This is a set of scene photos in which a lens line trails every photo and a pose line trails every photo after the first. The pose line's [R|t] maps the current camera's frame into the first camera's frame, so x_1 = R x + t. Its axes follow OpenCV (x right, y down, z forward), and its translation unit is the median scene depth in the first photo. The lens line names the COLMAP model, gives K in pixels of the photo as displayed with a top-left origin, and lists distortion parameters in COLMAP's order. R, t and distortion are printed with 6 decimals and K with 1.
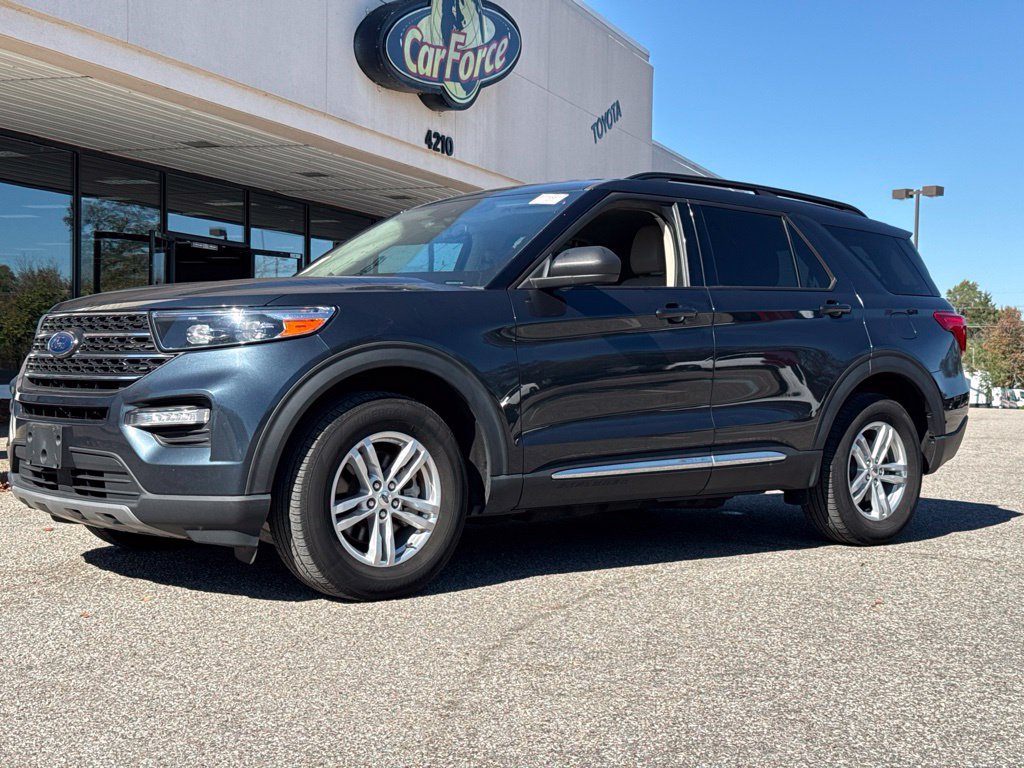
lens RADIAL K [[1425.5, 0, 507.6], [0, 1425.5, 389.5], [0, 0, 1]] dist [0.126619, 0.000000]
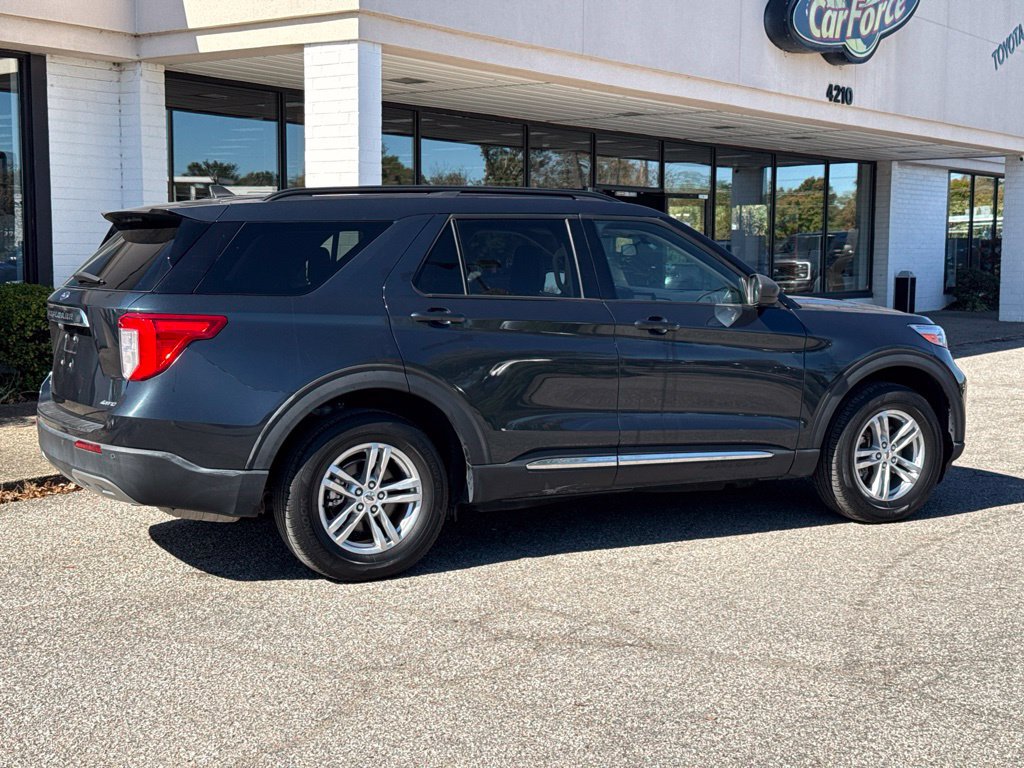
lens RADIAL K [[1425.5, 0, 511.0], [0, 1425.5, 381.4], [0, 0, 1]] dist [0.126619, 0.000000]
pose [[0.964929, 0.008905, -0.262362, 0.002997], [0.009401, 0.997611, 0.068439, -0.095632], [0.262344, -0.068505, 0.962540, -0.431250]]
